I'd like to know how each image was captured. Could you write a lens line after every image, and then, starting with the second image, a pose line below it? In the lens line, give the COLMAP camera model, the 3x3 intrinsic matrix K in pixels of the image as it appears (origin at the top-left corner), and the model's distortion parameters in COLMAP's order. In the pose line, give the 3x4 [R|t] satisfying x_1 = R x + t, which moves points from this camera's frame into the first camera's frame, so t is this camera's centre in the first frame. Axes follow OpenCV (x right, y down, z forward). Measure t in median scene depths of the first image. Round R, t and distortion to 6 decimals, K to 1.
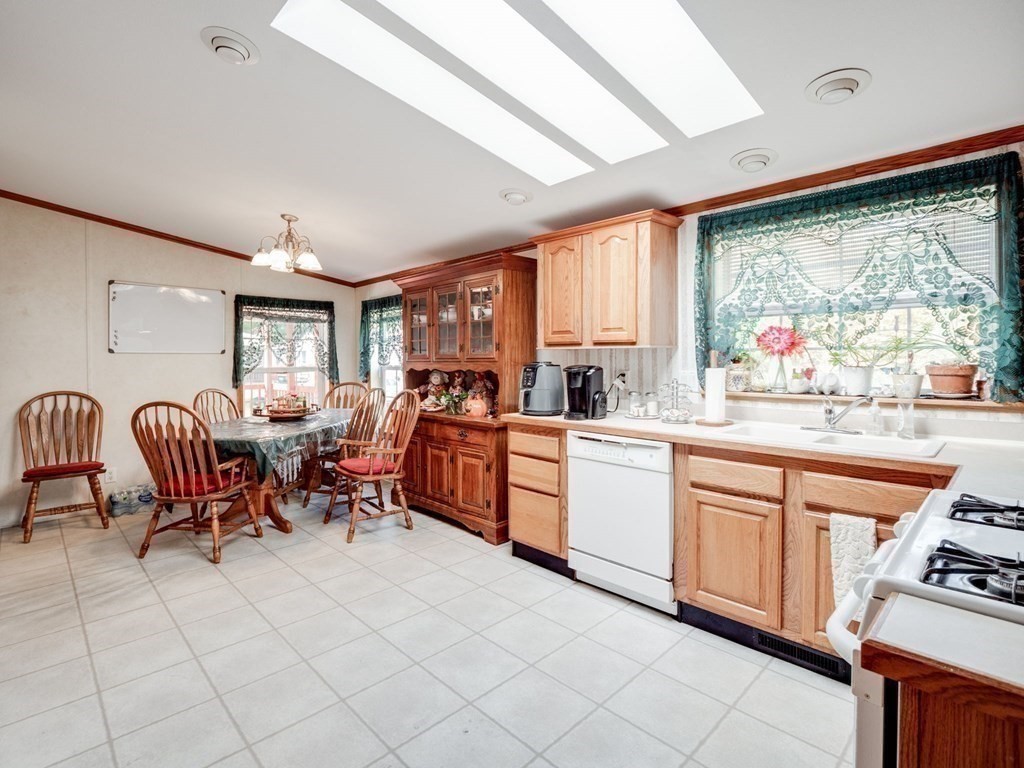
lens RADIAL K [[503.5, 0, 503.3], [0, 503.5, 371.9], [0, 0, 1]] dist [0.013884, -0.013153]
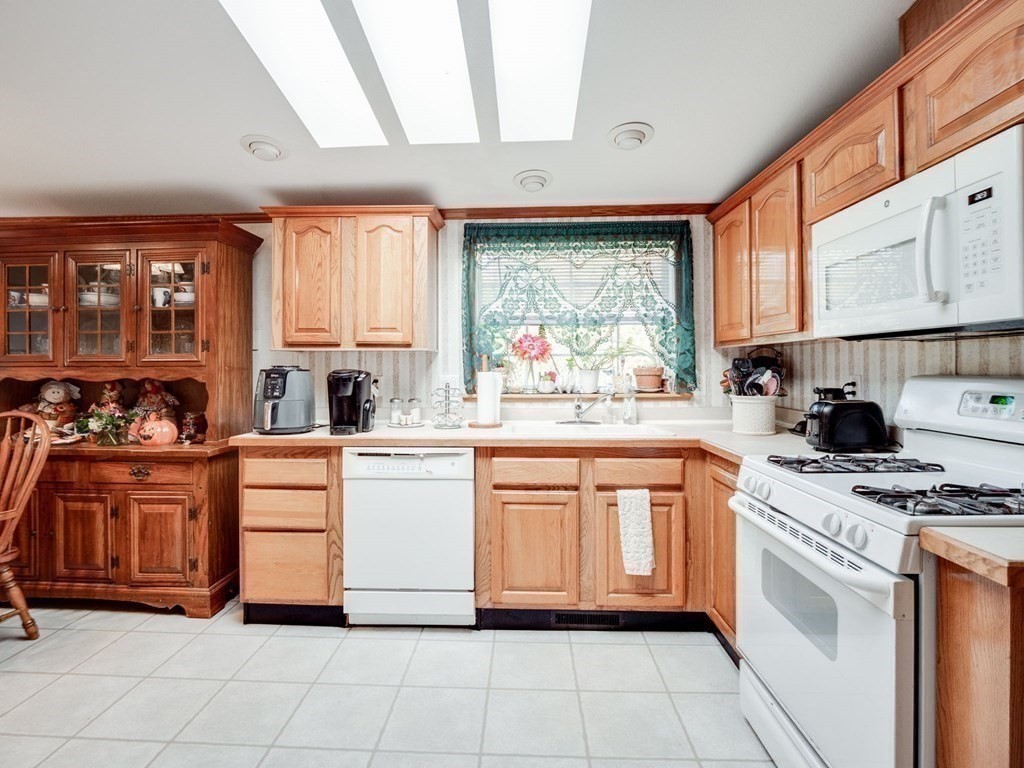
lens RADIAL K [[503.5, 0, 503.3], [0, 503.5, 371.9], [0, 0, 1]] dist [0.013884, -0.013153]
pose [[0.730275, -0.001493, 0.683152, -0.243066], [0.017027, 0.999727, -0.016016, 0.009092], [-0.682942, 0.023328, 0.730100, 0.206142]]
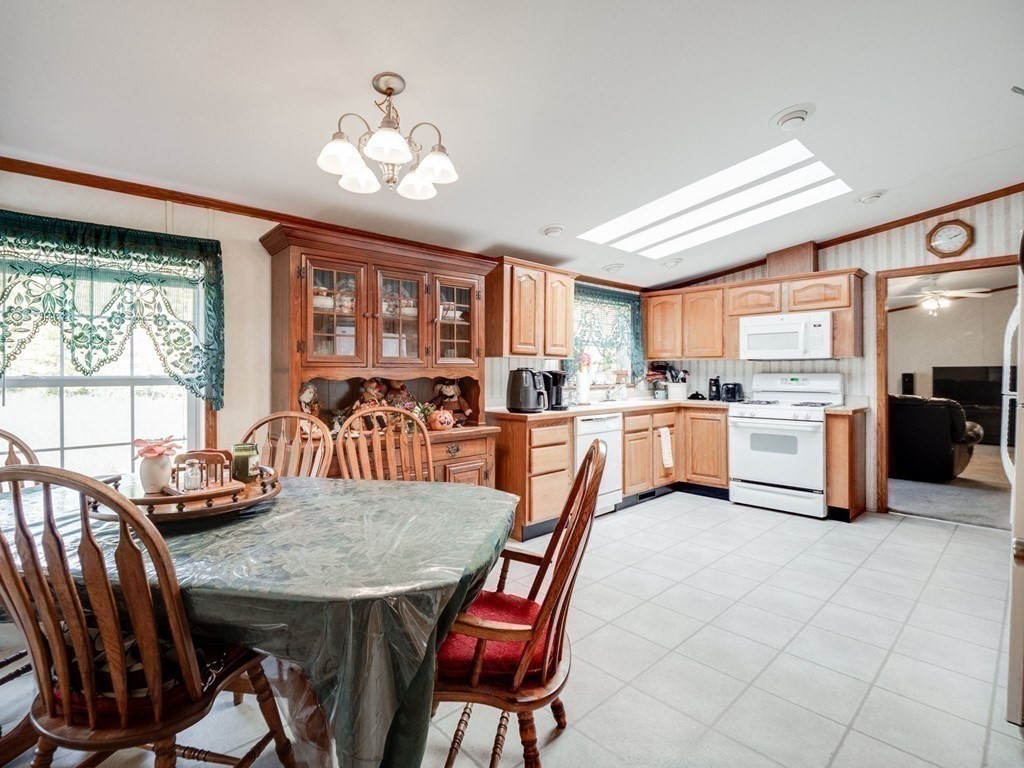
lens RADIAL K [[503.5, 0, 503.3], [0, 503.5, 371.9], [0, 0, 1]] dist [0.013884, -0.013153]
pose [[0.017650, 0.007504, 0.999816, -1.242015], [0.028904, 0.999550, -0.008012, -0.002810], [-0.999426, 0.029040, 0.017425, 1.154270]]
